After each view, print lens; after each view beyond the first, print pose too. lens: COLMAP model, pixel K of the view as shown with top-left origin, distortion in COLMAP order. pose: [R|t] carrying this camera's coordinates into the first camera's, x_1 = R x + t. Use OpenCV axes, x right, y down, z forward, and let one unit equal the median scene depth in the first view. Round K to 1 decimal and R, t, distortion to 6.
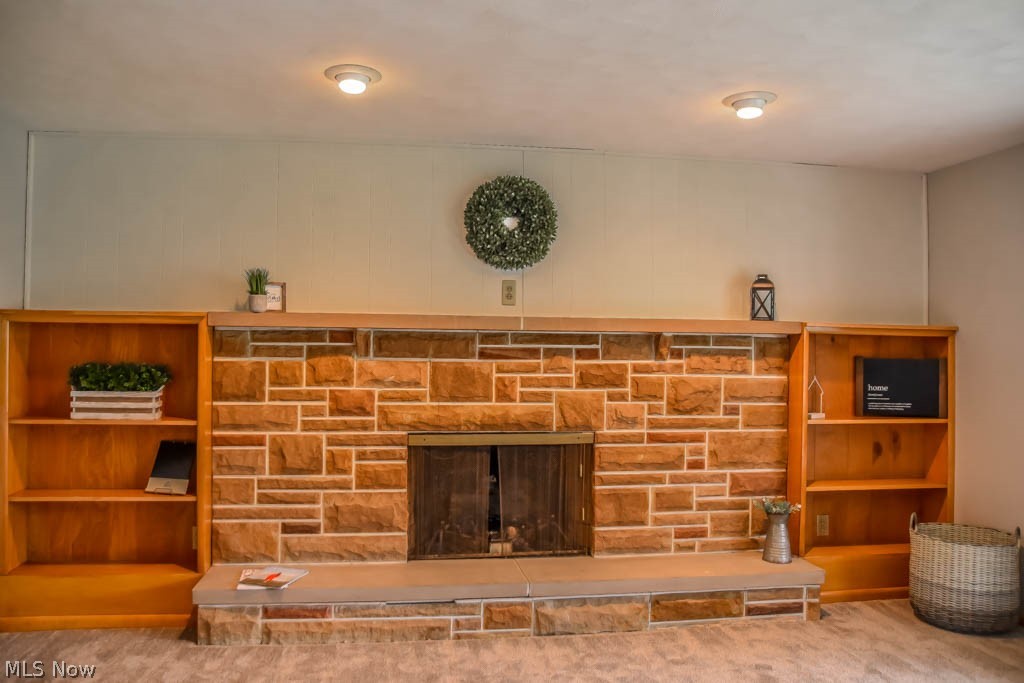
lens RADIAL K [[755.9, 0, 496.3], [0, 755.9, 326.7], [0, 0, 1]] dist [-0.129604, 0.071683]
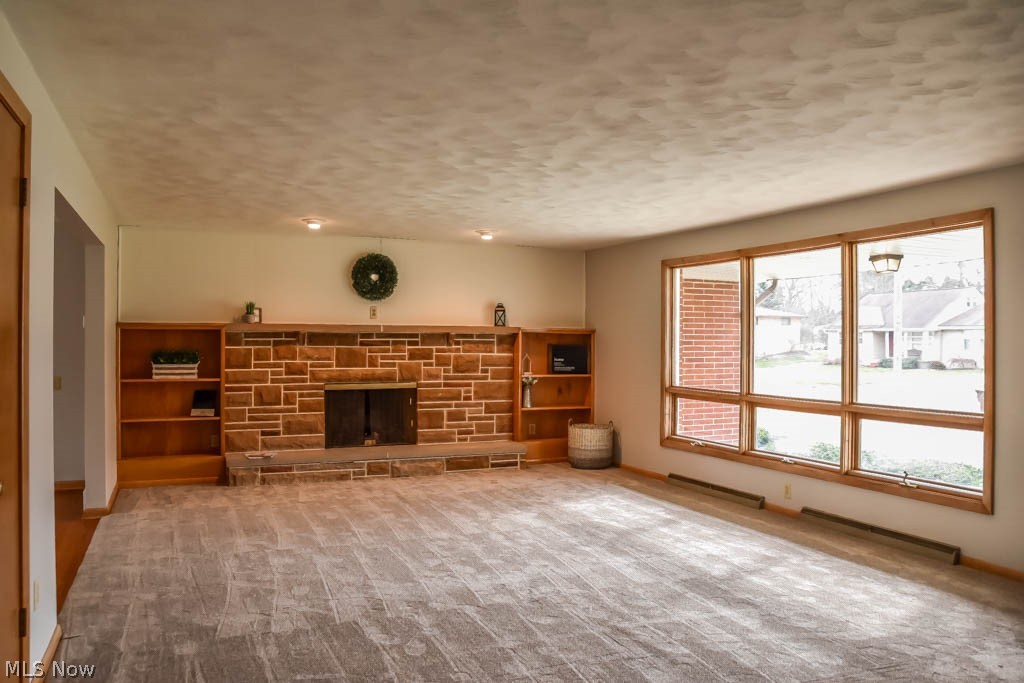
lens RADIAL K [[755.9, 0, 496.3], [0, 755.9, 326.7], [0, 0, 1]] dist [-0.129604, 0.071683]
pose [[0.966991, -0.001801, 0.254806, -0.181811], [-0.001782, 0.999903, 0.013831, -0.036882], [-0.254806, -0.013829, 0.966893, -1.021415]]
